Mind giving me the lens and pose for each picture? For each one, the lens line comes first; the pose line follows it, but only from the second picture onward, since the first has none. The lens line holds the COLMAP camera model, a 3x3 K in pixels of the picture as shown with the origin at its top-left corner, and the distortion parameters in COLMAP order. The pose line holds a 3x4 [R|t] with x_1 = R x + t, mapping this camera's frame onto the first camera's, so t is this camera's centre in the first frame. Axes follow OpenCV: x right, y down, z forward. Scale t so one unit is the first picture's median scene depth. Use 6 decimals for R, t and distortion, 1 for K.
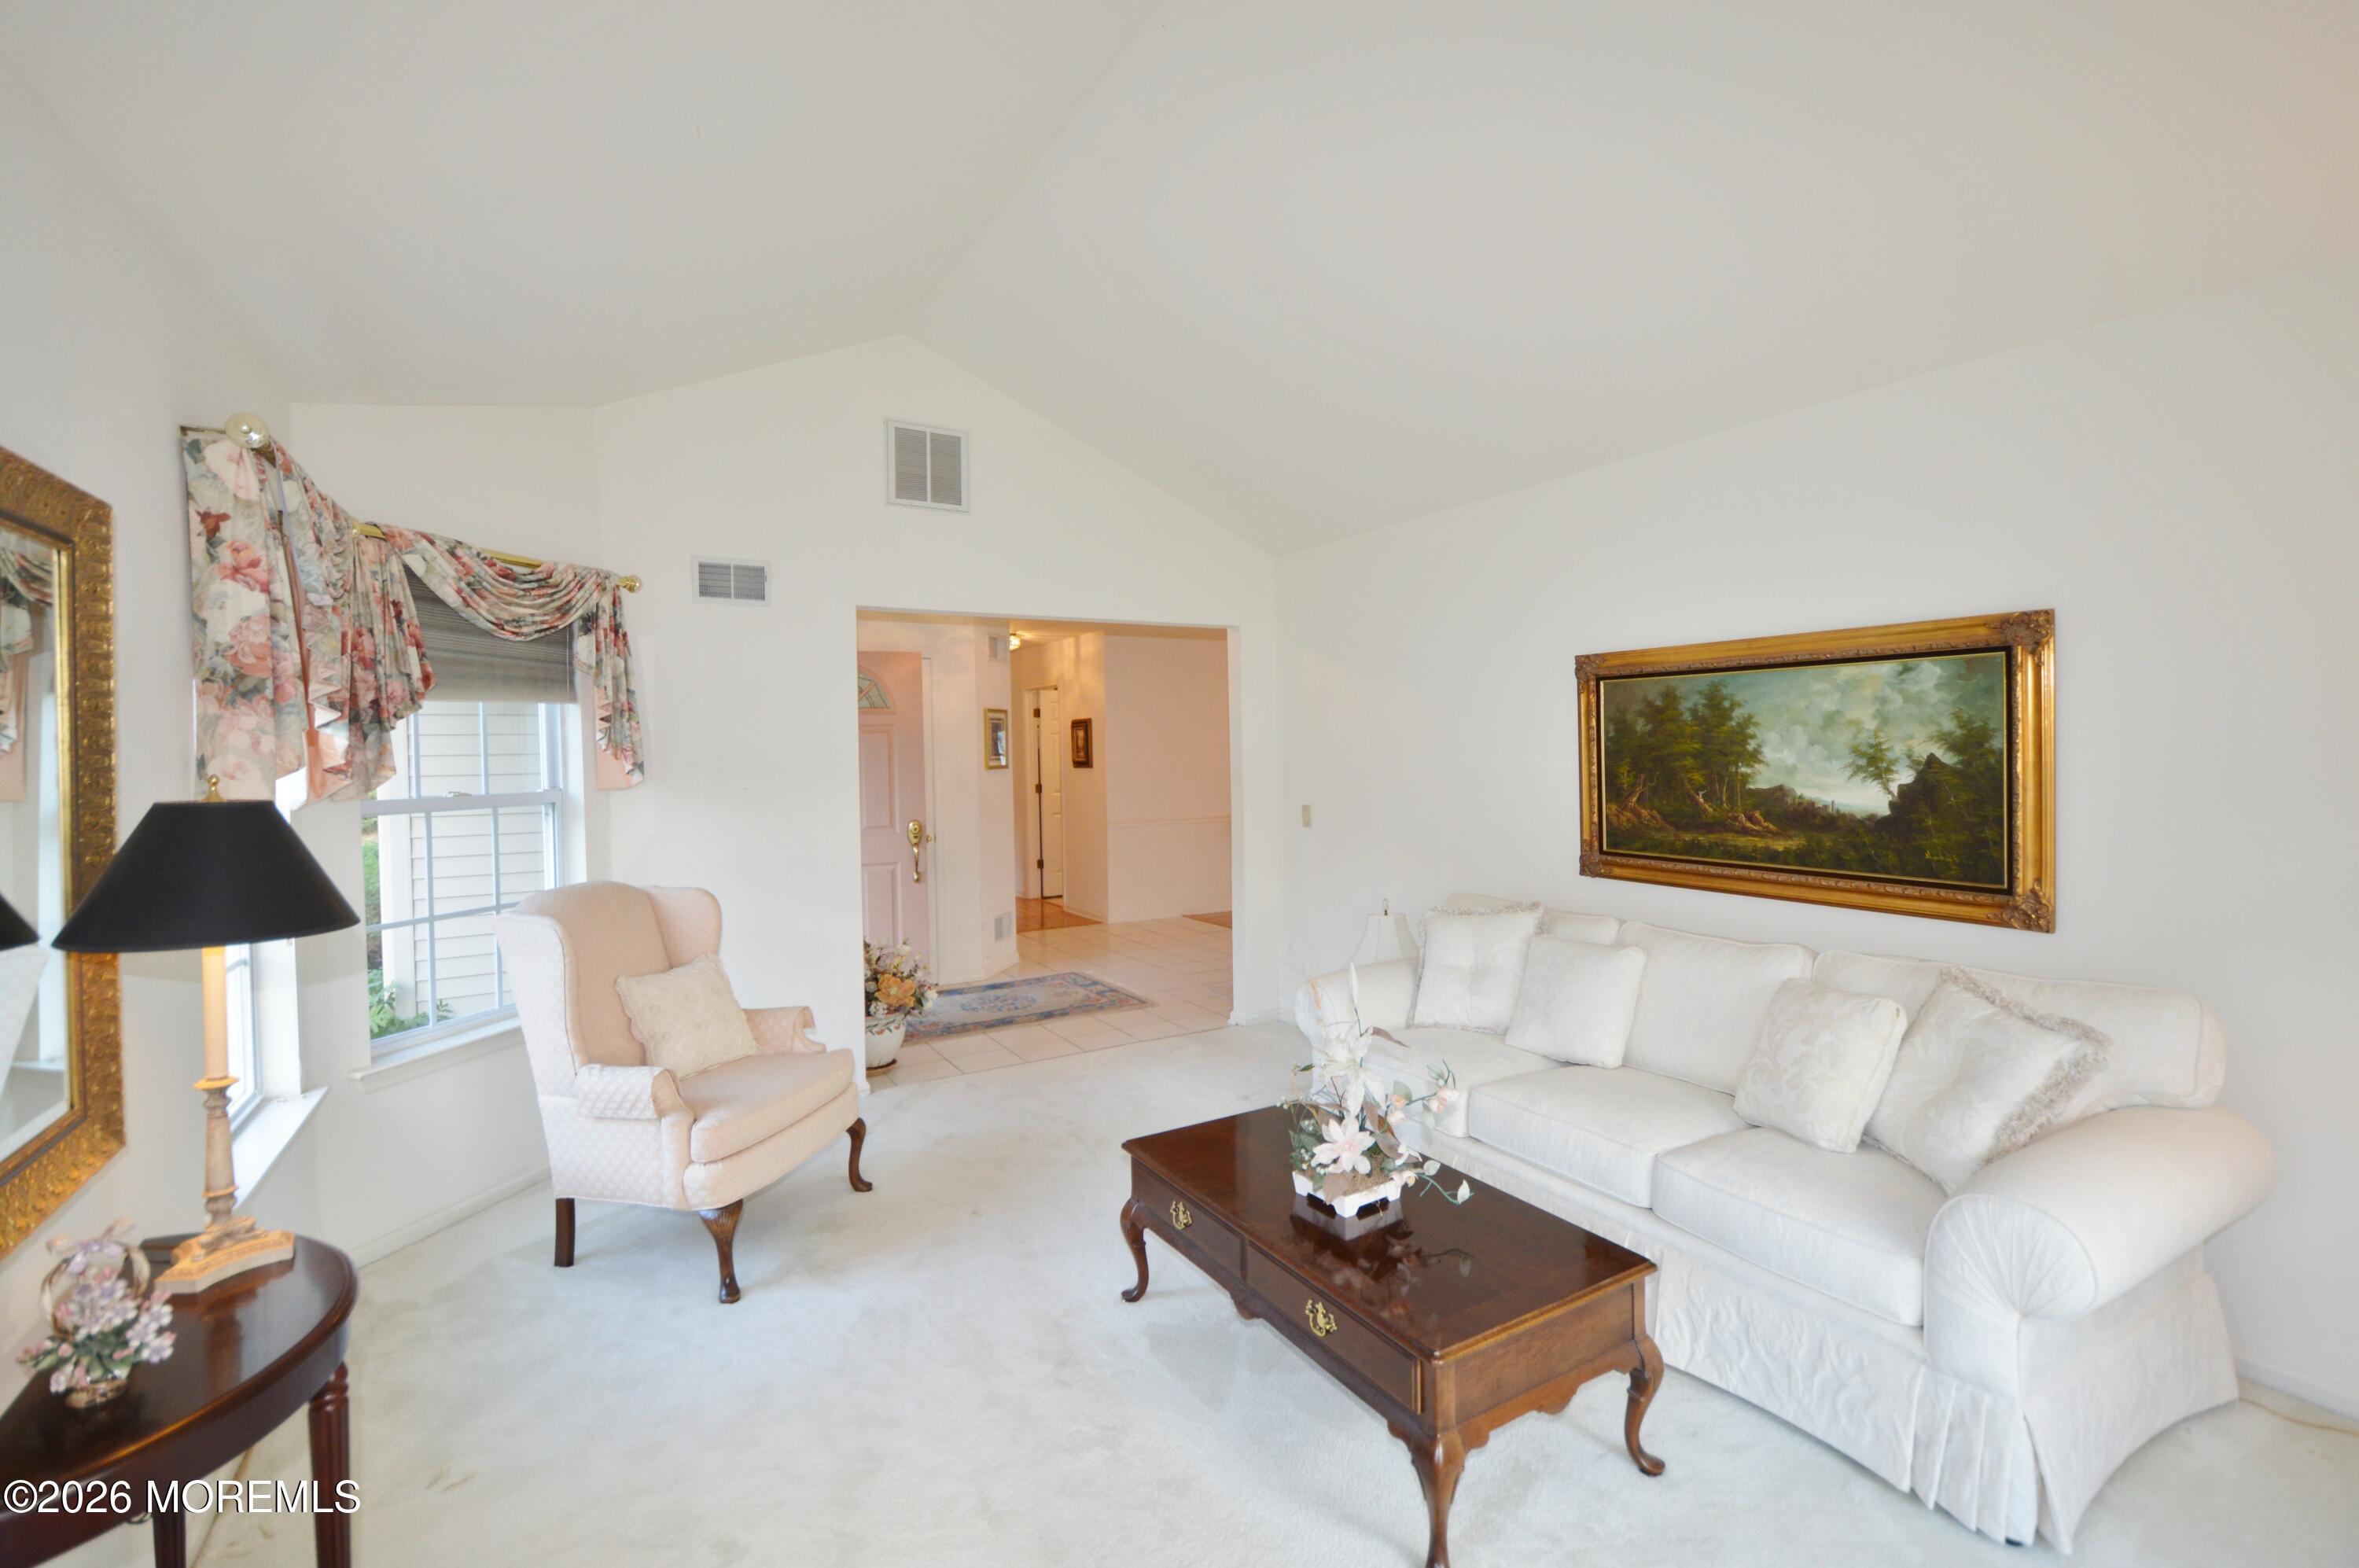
lens RADIAL K [[1036.2, 0, 1194.1], [0, 1036.2, 767.8], [0, 0, 1]] dist [0.010575, -0.006637]
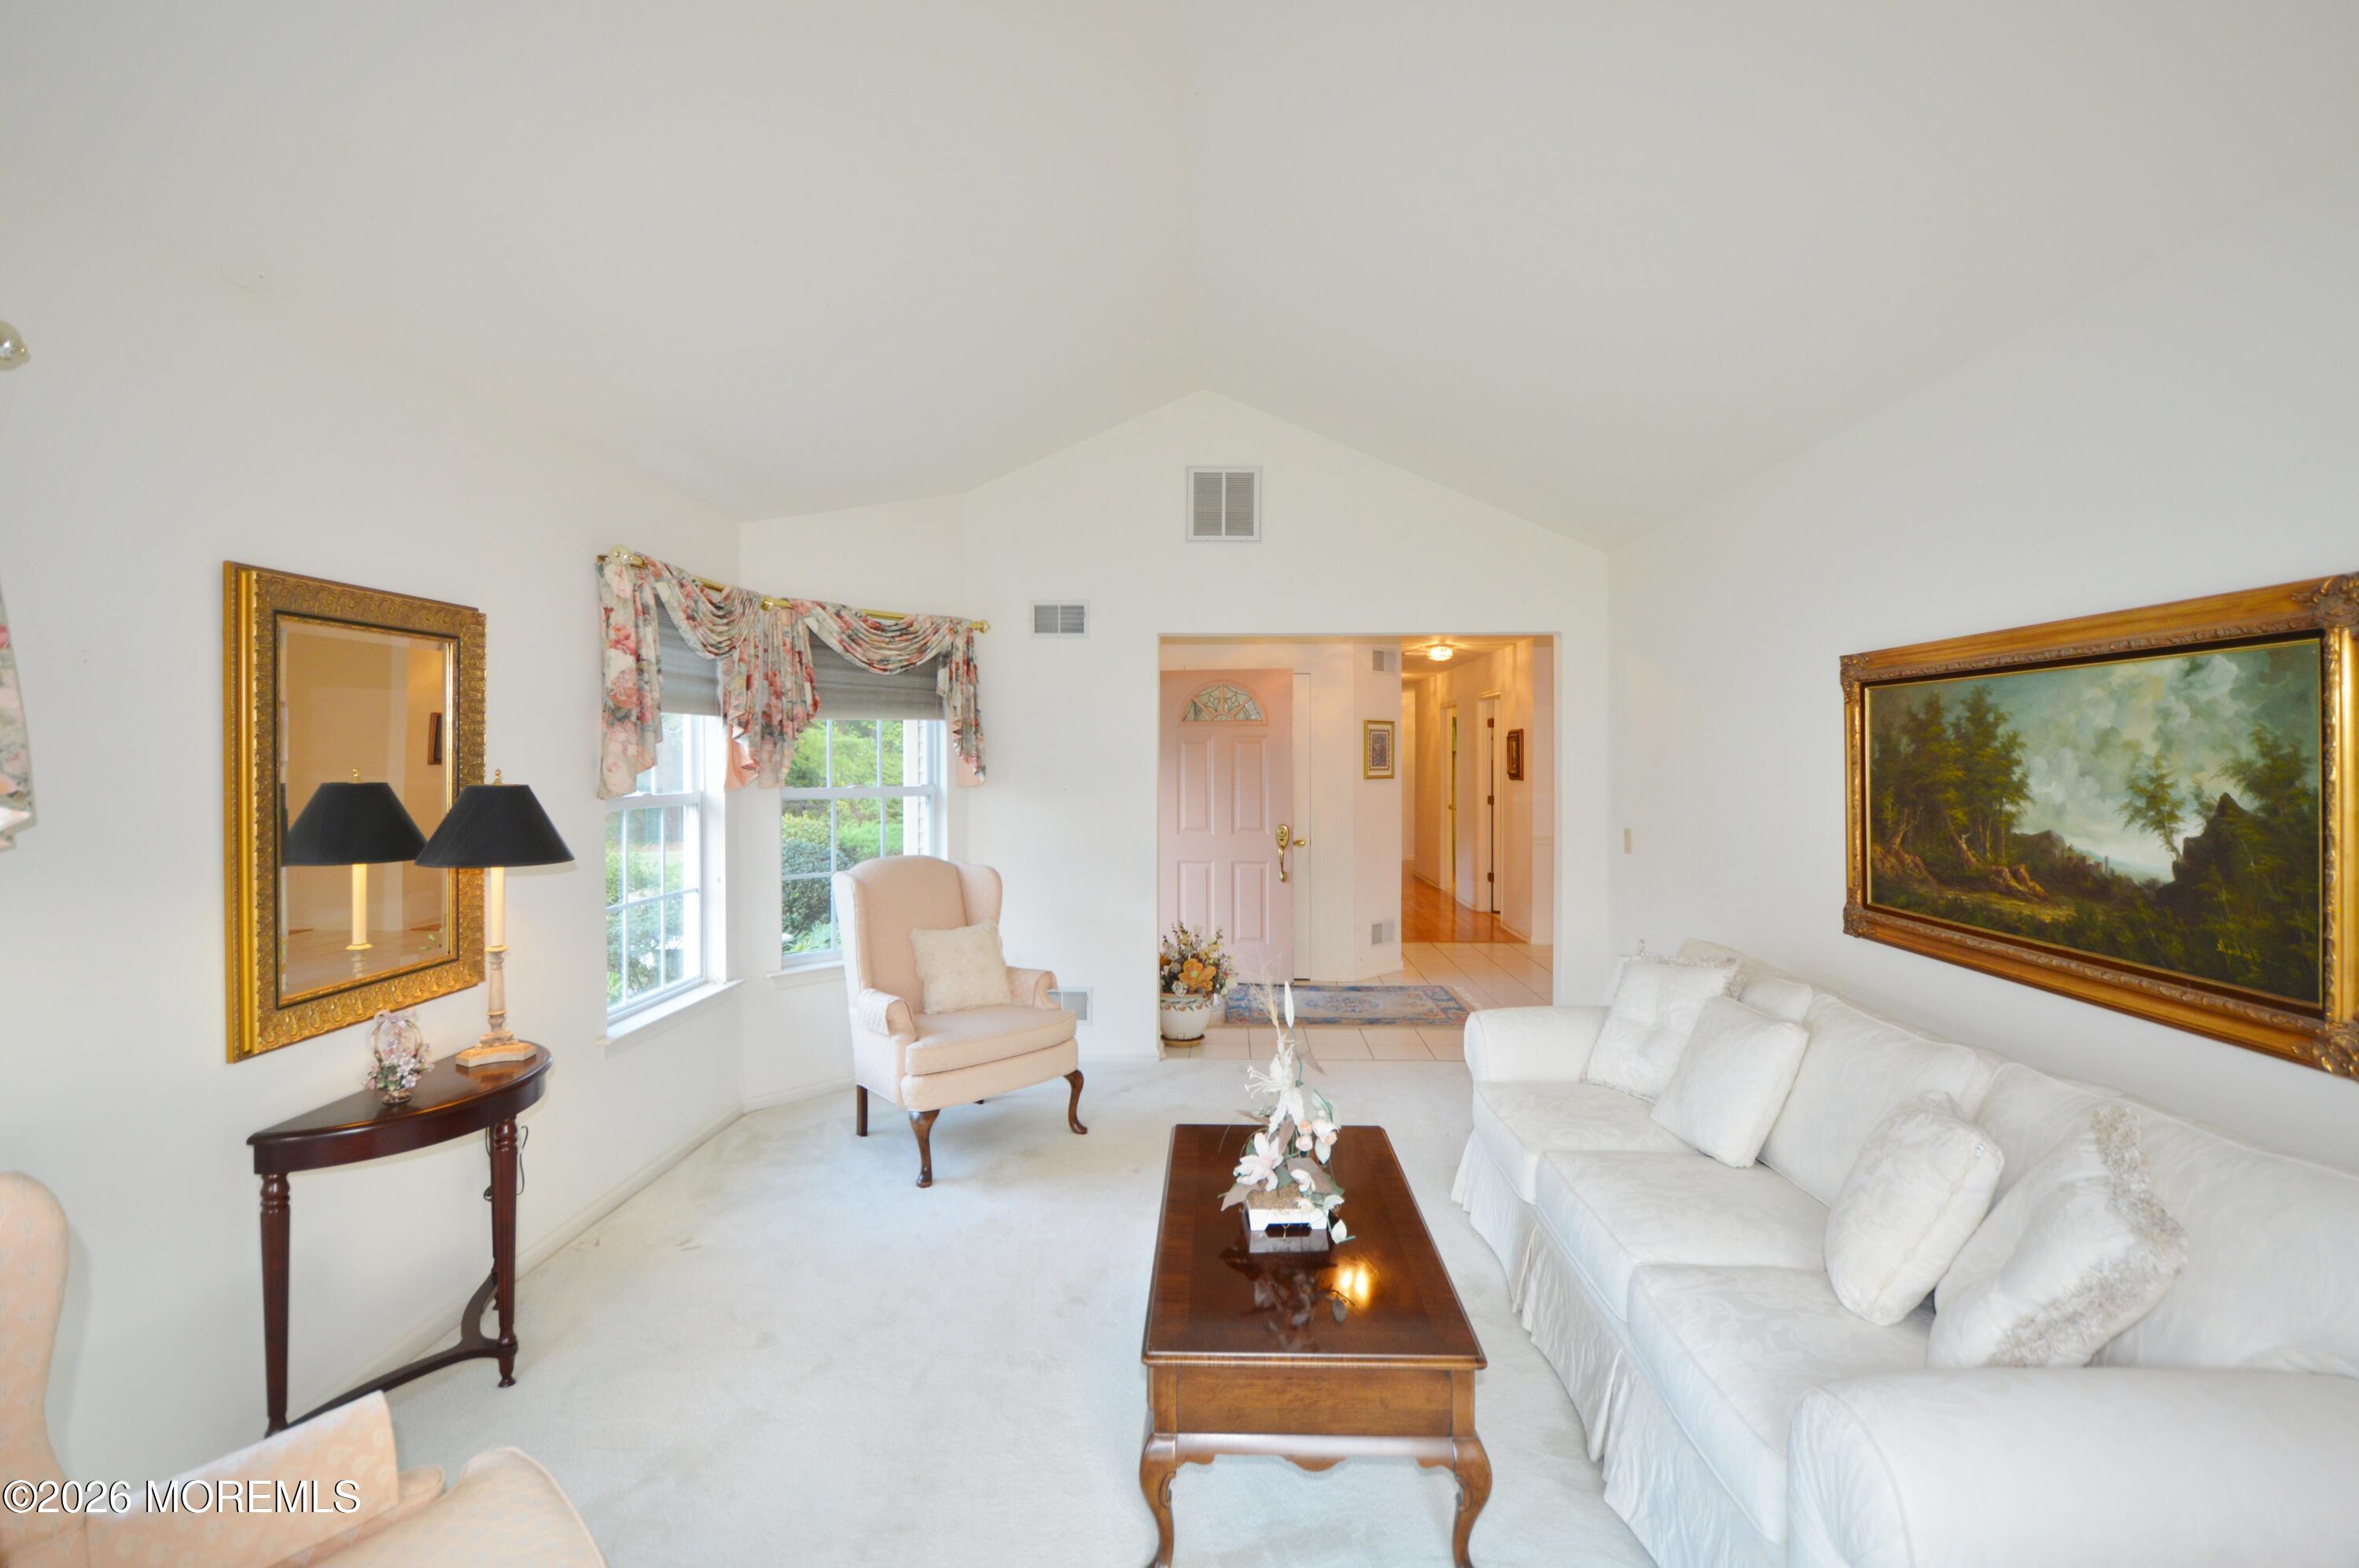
lens RADIAL K [[1036.2, 0, 1206.6], [0, 1036.2, 771.0], [0, 0, 1]] dist [0.010575, -0.006637]
pose [[0.845690, 0.023366, -0.533163, 0.452423], [-0.025533, 0.999668, 0.003310, -0.012141], [0.533063, 0.010814, 0.846006, 0.080680]]
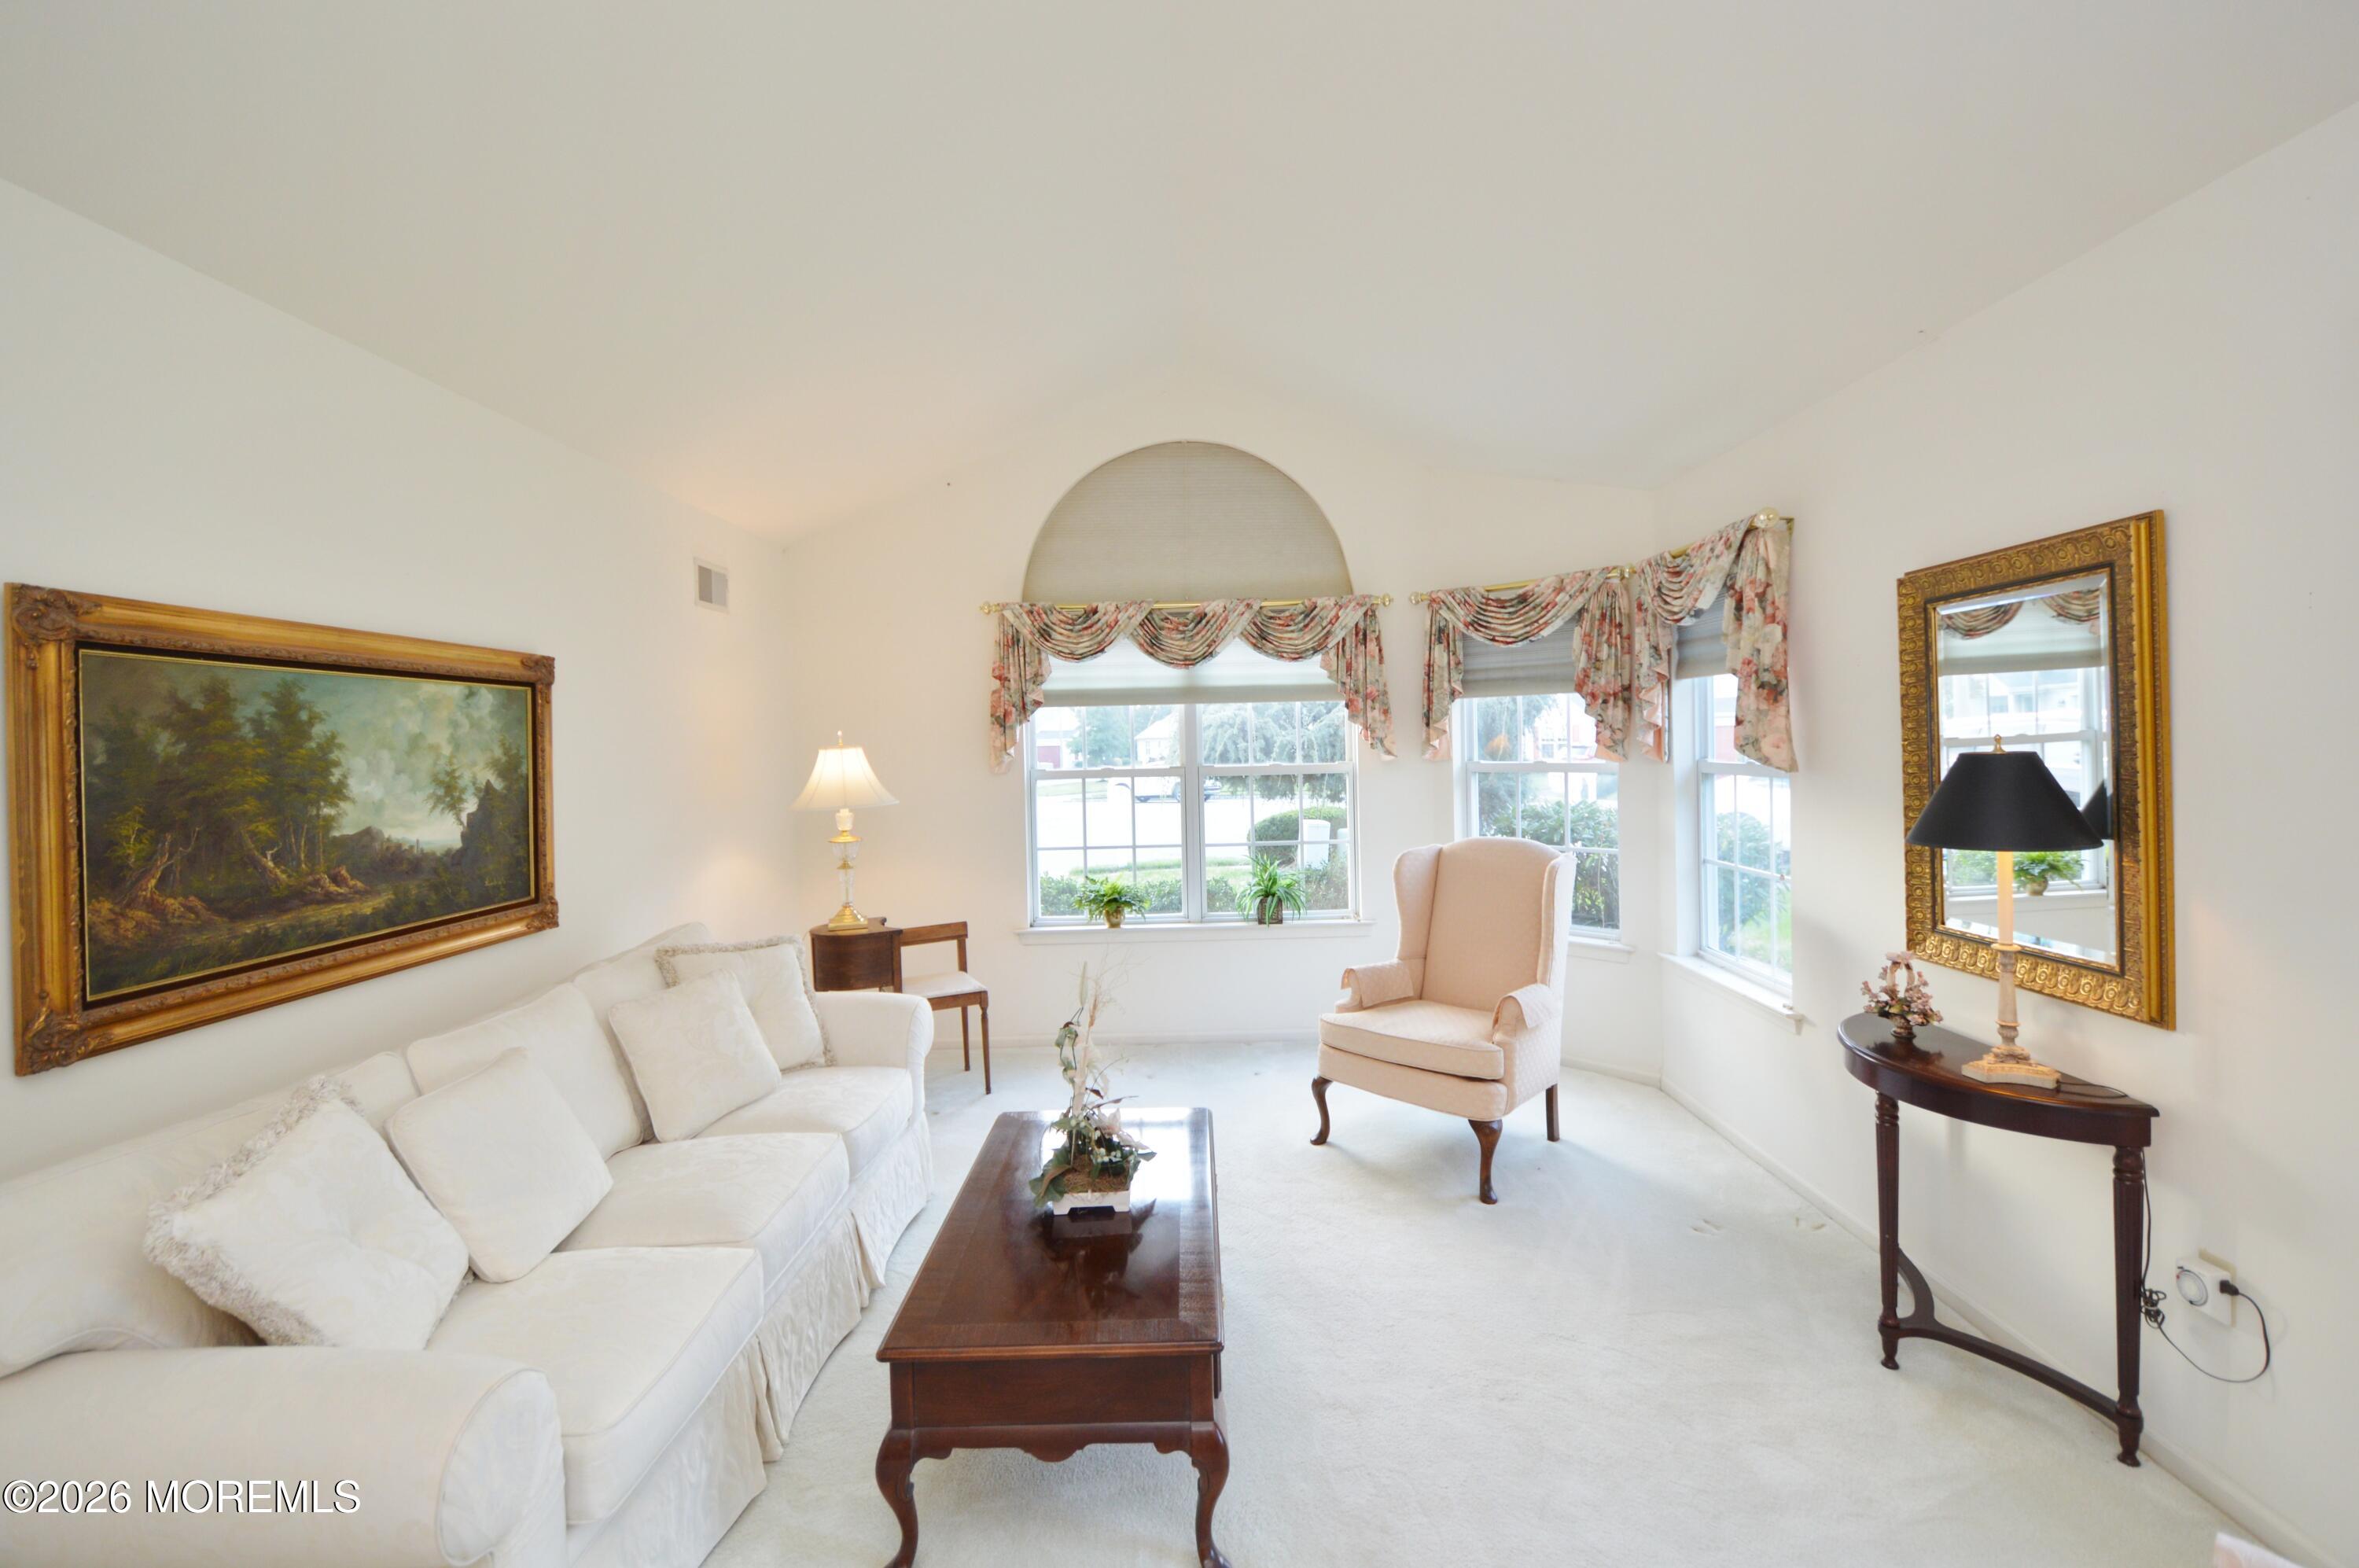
lens RADIAL K [[1036.2, 0, 1184.7], [0, 1036.2, 769.4], [0, 0, 1]] dist [0.010575, -0.006637]
pose [[-0.853044, 0.022848, 0.521339, -0.342643], [0.047553, 0.998288, 0.034058, -0.023138], [-0.519669, 0.053845, -0.852670, 1.328892]]
